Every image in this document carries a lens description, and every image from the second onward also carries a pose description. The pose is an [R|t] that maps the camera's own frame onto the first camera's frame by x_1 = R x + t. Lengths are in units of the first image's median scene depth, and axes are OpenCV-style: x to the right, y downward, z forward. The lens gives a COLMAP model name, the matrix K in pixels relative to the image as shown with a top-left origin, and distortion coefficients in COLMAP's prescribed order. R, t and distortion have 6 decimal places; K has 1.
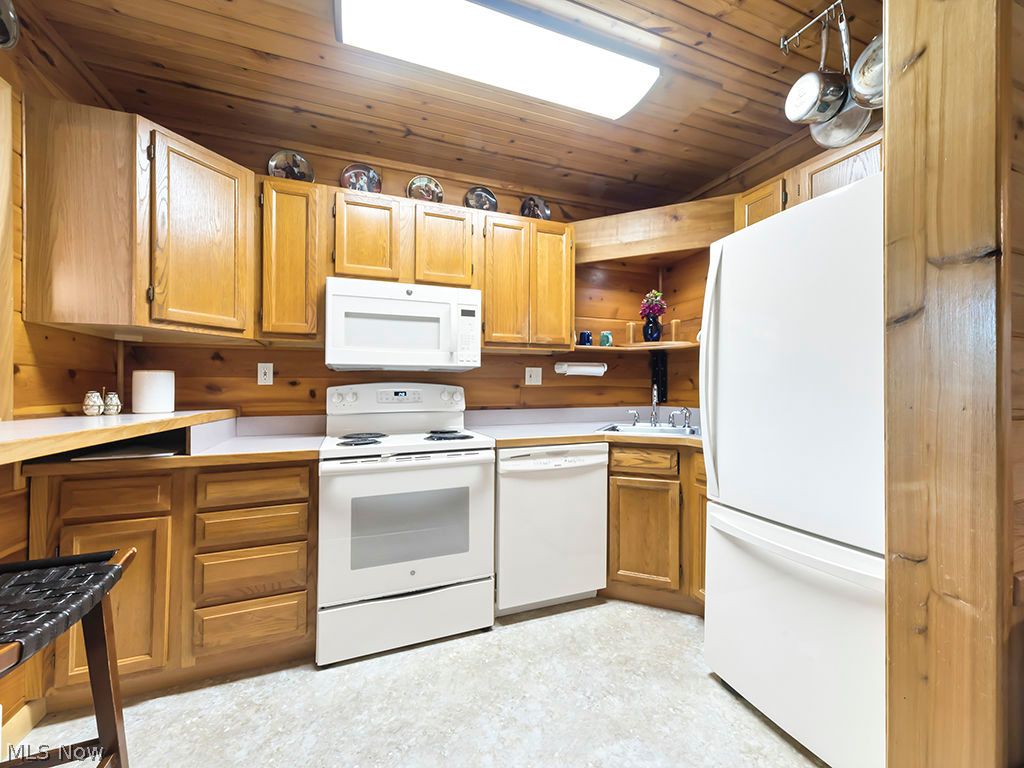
lens RADIAL K [[419.4, 0, 517.0], [0, 419.4, 381.7], [0, 0, 1]] dist [0.003450, 0.000627]
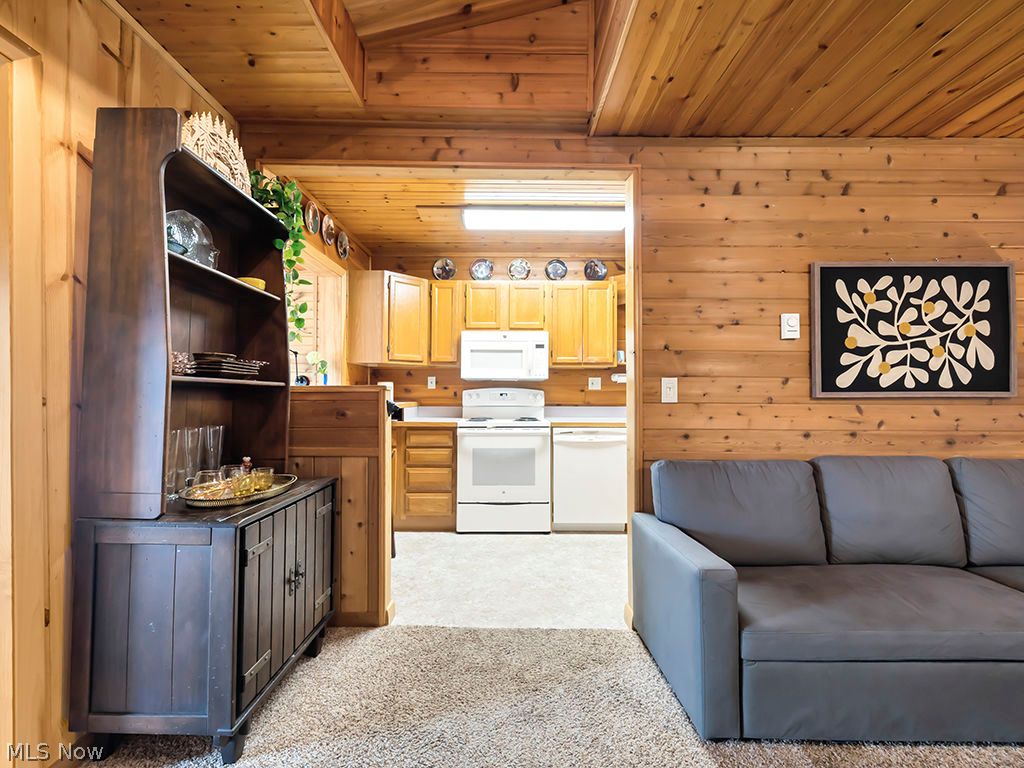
lens RADIAL K [[463.7, 0, 509.1], [0, 463.7, 394.4], [0, 0, 1]] dist [0.001380, -0.000357]
pose [[0.936960, 0.010151, -0.349288, 0.444323], [-0.001855, 0.999708, 0.024078, -0.019330], [0.349431, -0.021912, 0.936706, -0.820395]]
